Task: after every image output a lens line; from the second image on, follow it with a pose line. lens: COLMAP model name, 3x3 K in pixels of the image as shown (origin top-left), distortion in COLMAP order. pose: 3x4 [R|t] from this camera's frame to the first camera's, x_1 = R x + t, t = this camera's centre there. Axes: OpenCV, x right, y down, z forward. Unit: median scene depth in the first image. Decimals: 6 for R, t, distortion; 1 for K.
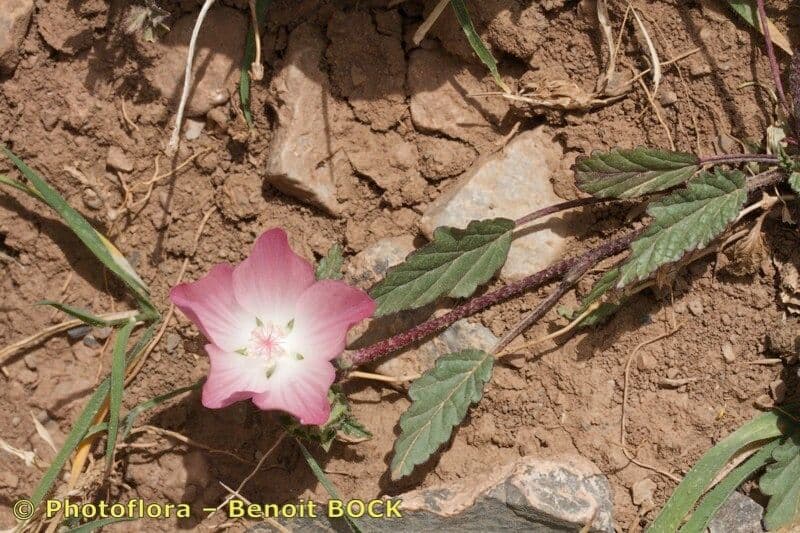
lens RADIAL K [[2662.8, 0, 400.0], [0, 2662.8, 266.5], [0, 0, 1]] dist [-0.035828, -1.098888]
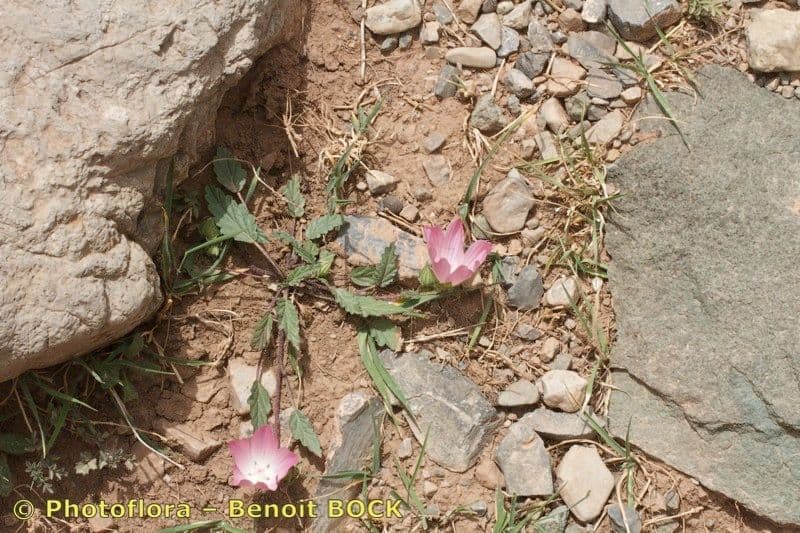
lens RADIAL K [[2662.8, 0, 400.0], [0, 2662.8, 266.5], [0, 0, 1]] dist [-0.035828, -1.098888]
pose [[0.430461, -0.842934, 0.322748, -0.685808], [0.888892, 0.457994, 0.010612, 0.031323], [-0.156762, 0.282320, 0.946425, -1.682005]]
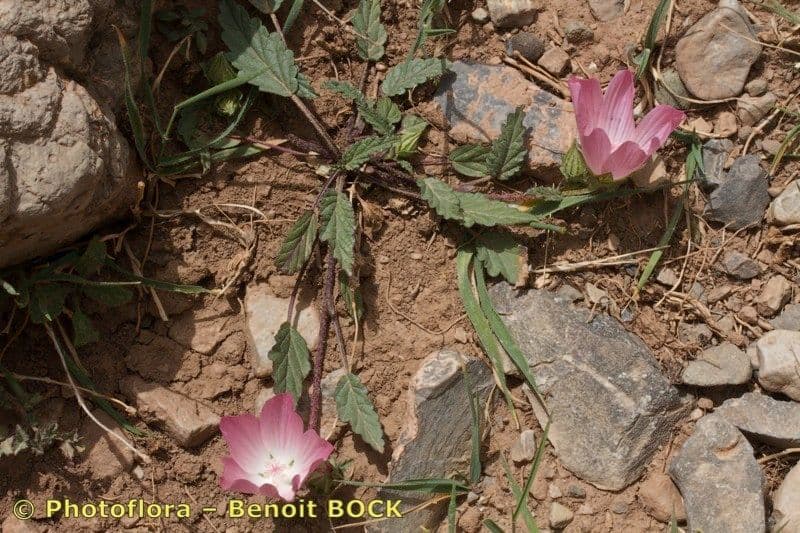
lens RADIAL K [[2662.8, 0, 400.0], [0, 2662.8, 266.5], [0, 0, 1]] dist [-0.035828, -1.098888]
pose [[0.502616, -0.828647, 0.246418, -0.308239], [0.862500, 0.500071, -0.077608, 0.158201], [-0.058917, 0.251543, 0.966051, -0.654635]]
